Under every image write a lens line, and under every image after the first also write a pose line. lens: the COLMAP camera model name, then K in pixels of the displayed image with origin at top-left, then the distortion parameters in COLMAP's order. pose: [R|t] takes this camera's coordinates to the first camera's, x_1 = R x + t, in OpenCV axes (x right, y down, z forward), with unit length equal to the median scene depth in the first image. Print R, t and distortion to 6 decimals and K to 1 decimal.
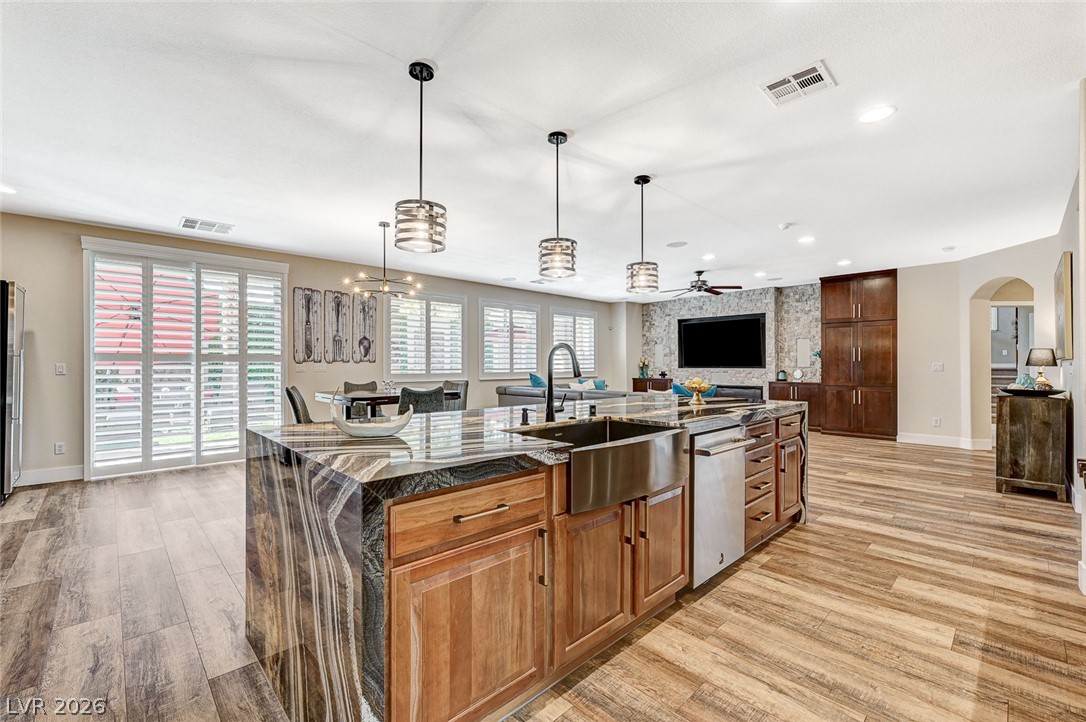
lens RADIAL K [[465.9, 0, 560.6], [0, 465.9, 360.1], [0, 0, 1]] dist [0.001307, 0.000501]
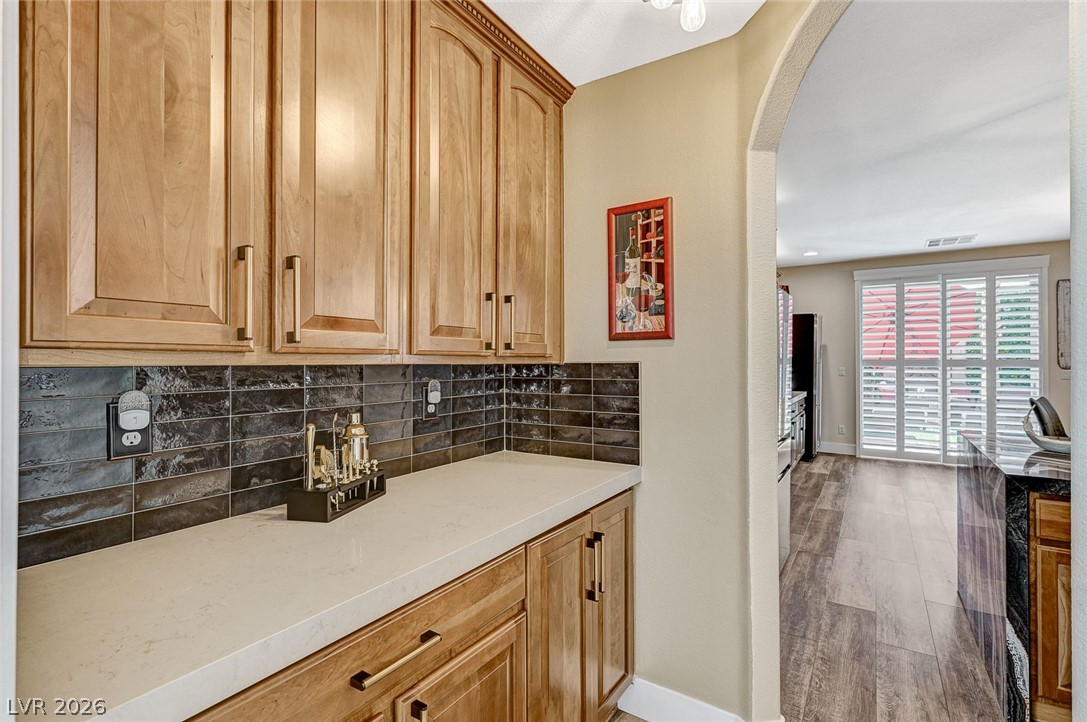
lens RADIAL K [[494.9, 0, 543.5], [0, 494.9, 361.0], [0, 0, 1]] dist [0.000196, 0.000312]
pose [[0.207854, 0.002269, -0.978157, 0.148929], [0.005921, 0.999976, 0.003578, -0.020303], [0.978142, -0.006535, 0.207836, -0.140568]]
